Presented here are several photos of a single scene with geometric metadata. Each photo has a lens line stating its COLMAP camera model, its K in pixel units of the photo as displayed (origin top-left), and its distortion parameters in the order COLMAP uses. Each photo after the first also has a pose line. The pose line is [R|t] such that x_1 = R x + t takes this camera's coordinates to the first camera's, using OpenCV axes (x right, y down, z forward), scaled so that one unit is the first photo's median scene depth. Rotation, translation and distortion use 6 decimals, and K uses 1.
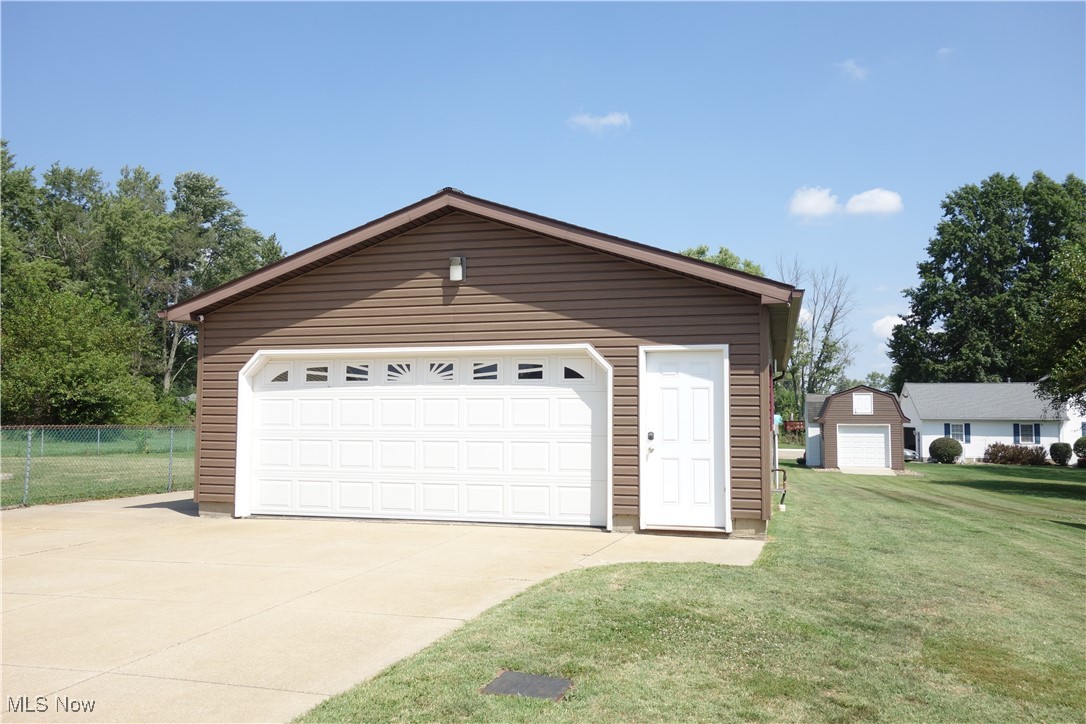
lens RADIAL K [[833.3, 0, 543.0], [0, 833.3, 362.0], [0, 0, 1]] dist [-0.003332, -0.004297]
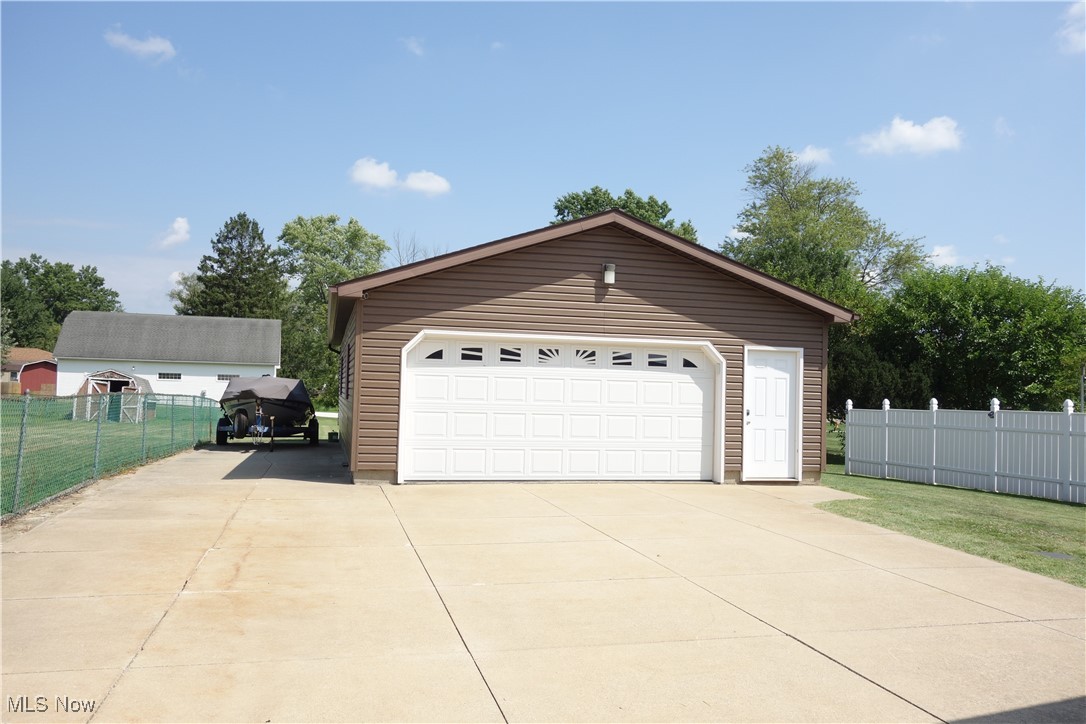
lens RADIAL K [[833.3, 0, 543.0], [0, 833.3, 362.0], [0, 0, 1]] dist [-0.003332, -0.004297]
pose [[0.881726, 0.037541, 0.470266, -0.741424], [-0.054040, 0.998304, 0.021629, -0.003975], [-0.468657, -0.044484, 0.882260, -0.031631]]
